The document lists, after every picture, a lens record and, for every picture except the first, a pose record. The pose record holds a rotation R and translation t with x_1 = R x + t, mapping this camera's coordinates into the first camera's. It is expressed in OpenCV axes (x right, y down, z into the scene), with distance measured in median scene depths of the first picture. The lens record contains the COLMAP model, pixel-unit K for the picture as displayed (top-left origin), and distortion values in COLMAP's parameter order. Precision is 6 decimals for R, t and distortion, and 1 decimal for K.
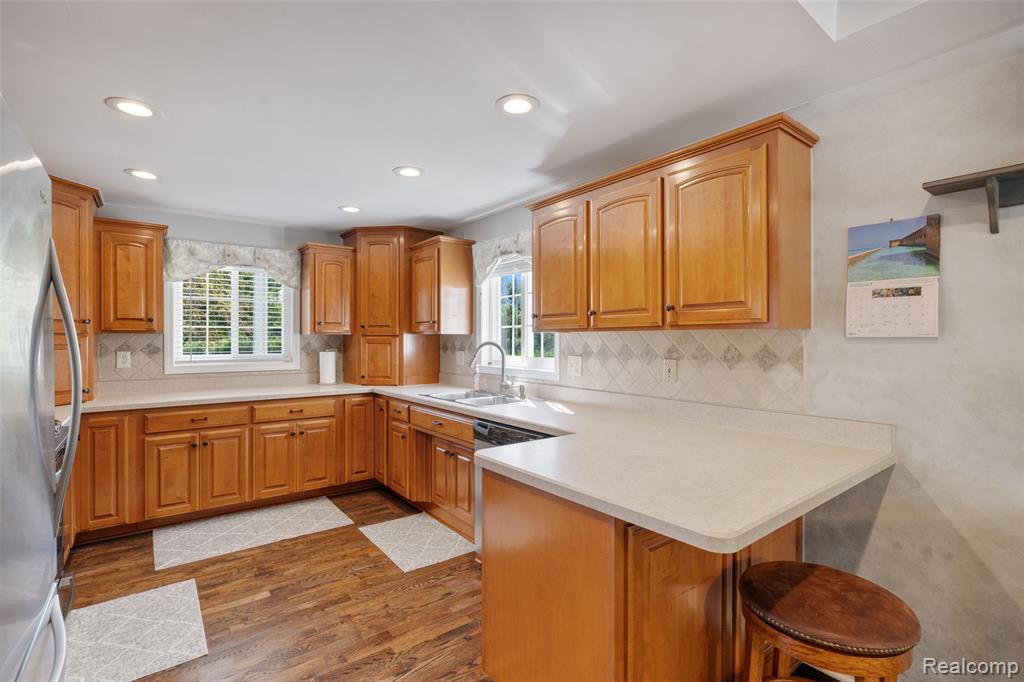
lens RADIAL K [[472.3, 0, 512.0], [0, 472.3, 341.0], [0, 0, 1]] dist [0.001410, 0.000496]
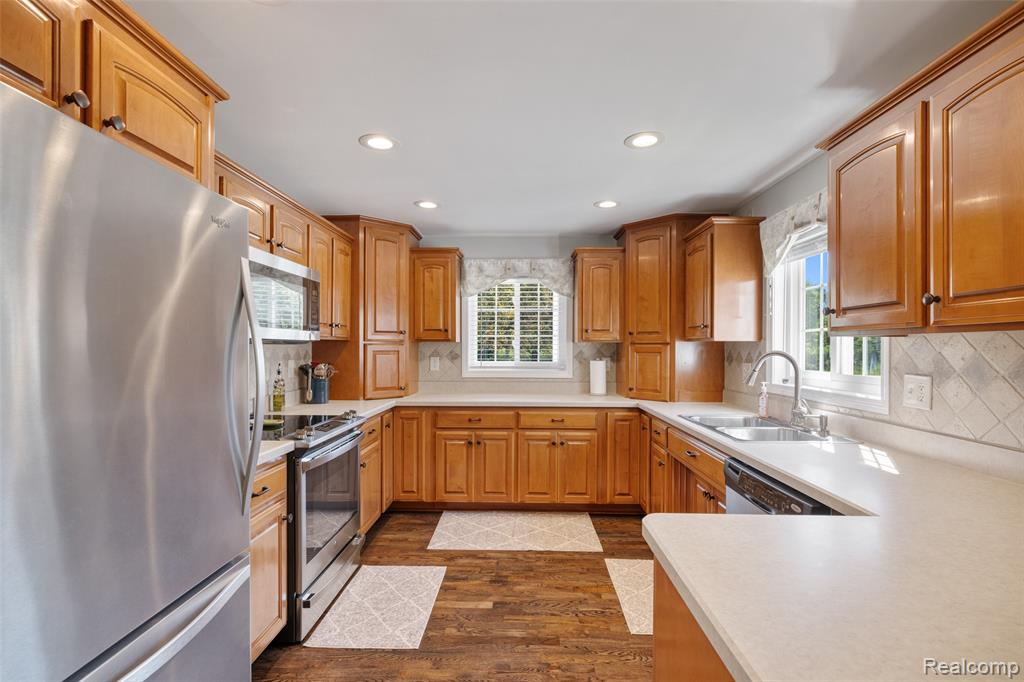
lens RADIAL K [[477.2, 0, 511.5], [0, 477.2, 349.9], [0, 0, 1]] dist [-0.003257, 0.000036]
pose [[0.777260, 0.005365, -0.629156, 0.096788], [-0.006141, 0.999981, 0.000940, 0.001519], [0.629149, 0.003133, 0.777278, 0.177390]]
